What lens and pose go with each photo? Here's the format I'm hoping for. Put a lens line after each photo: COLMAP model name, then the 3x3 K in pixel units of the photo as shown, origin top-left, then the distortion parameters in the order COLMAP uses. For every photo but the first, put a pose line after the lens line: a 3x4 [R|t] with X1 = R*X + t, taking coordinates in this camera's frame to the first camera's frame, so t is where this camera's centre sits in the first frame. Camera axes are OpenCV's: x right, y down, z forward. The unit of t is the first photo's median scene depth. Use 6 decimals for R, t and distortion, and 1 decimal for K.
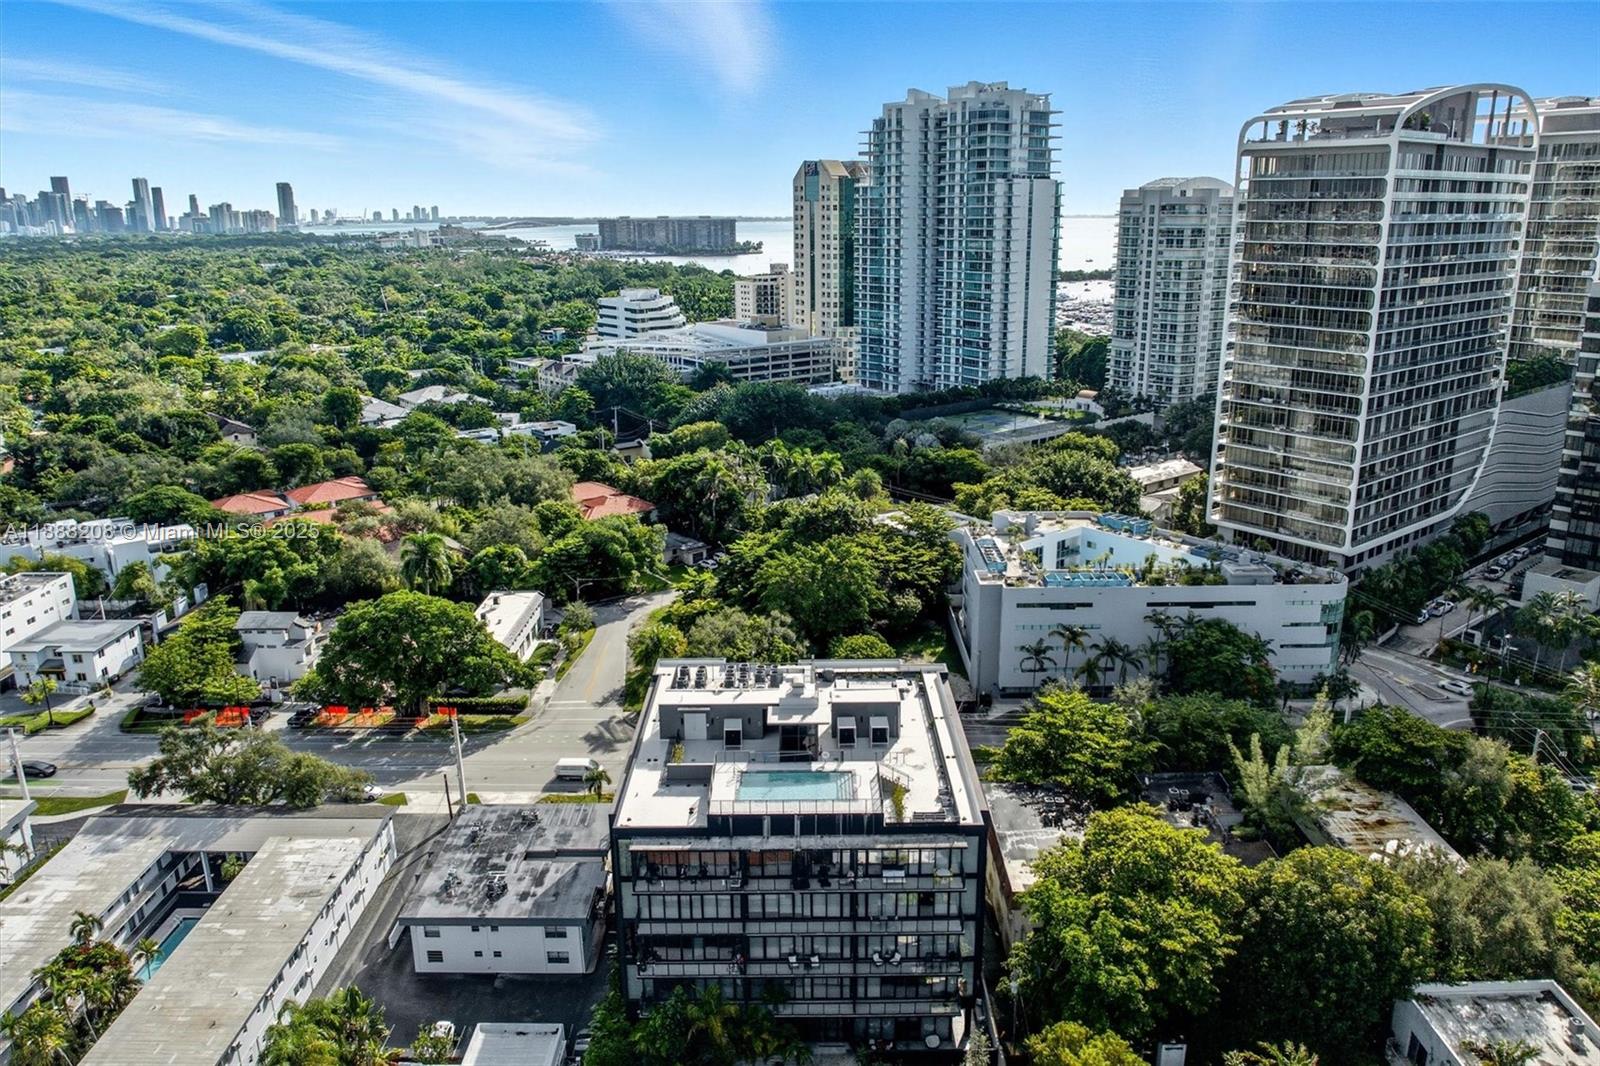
lens RADIAL K [[1129.1, 0, 800.0], [0, 1129.1, 533.0], [0, 0, 1]] dist [-0.015615, -0.034799]
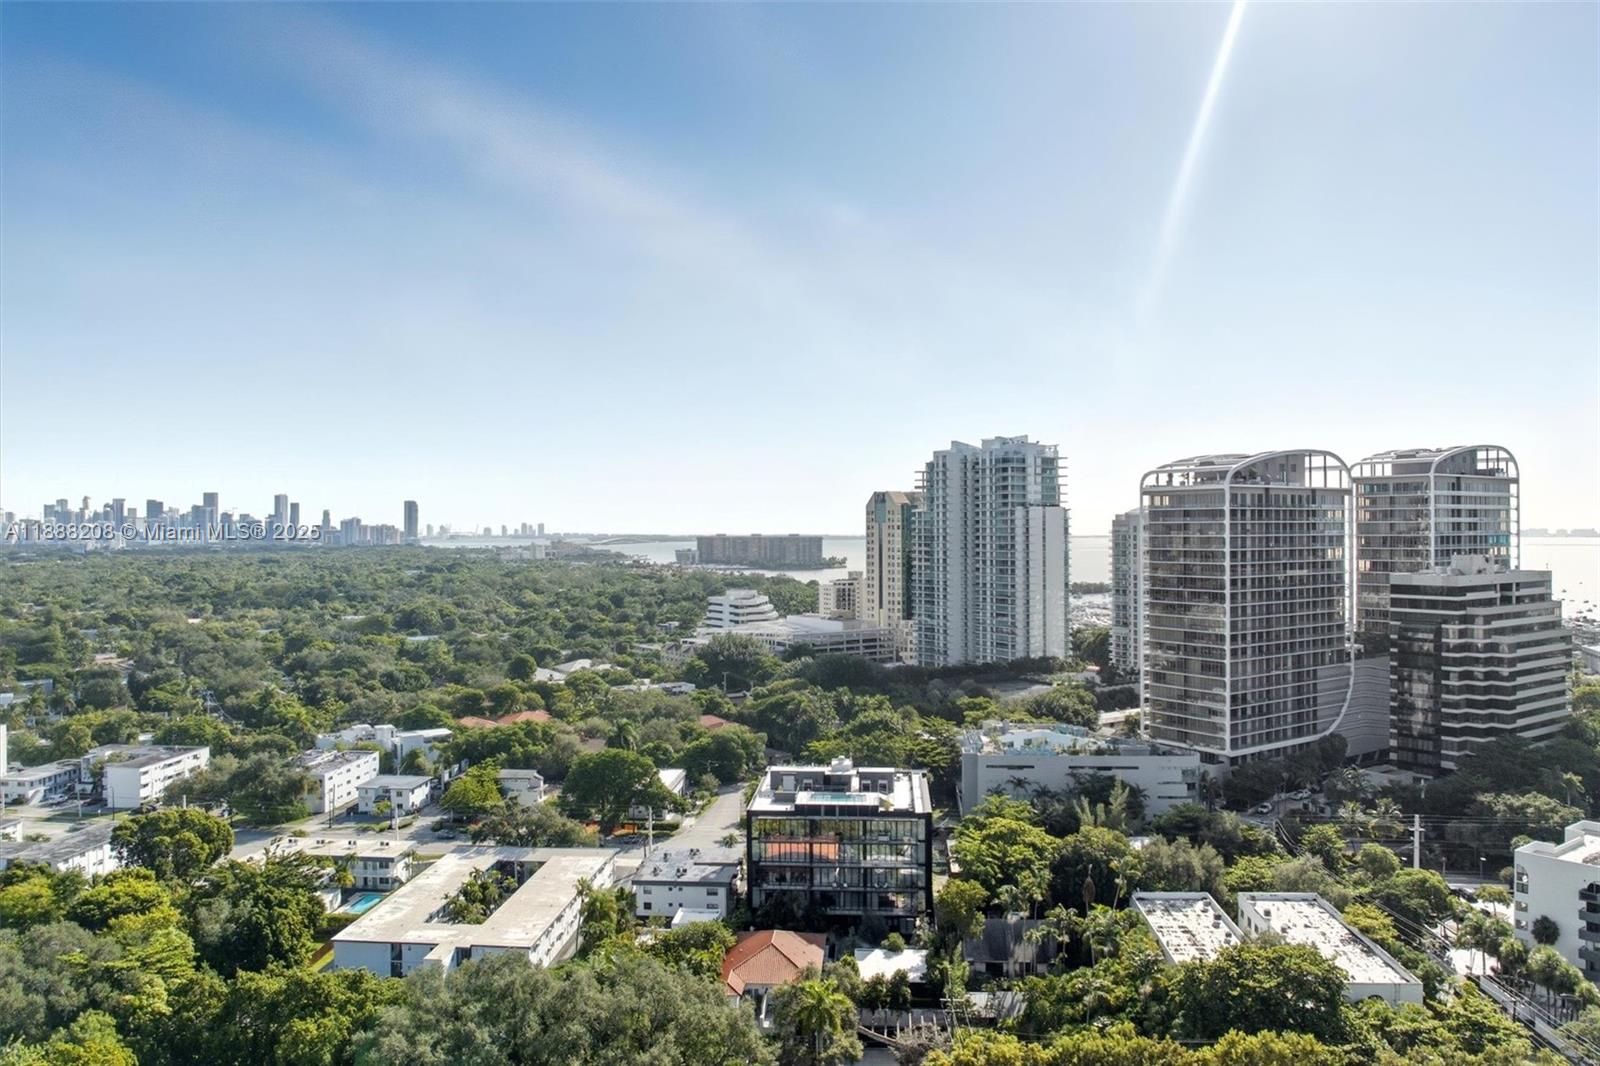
lens RADIAL K [[1129.1, 0, 800.0], [0, 1129.1, 533.0], [0, 0, 1]] dist [-0.015615, -0.034799]
pose [[0.997133, 0.005093, -0.075494, 0.021626], [-0.025443, 0.962204, -0.271138, 0.085569], [0.071260, 0.272282, 0.959575, -0.296680]]
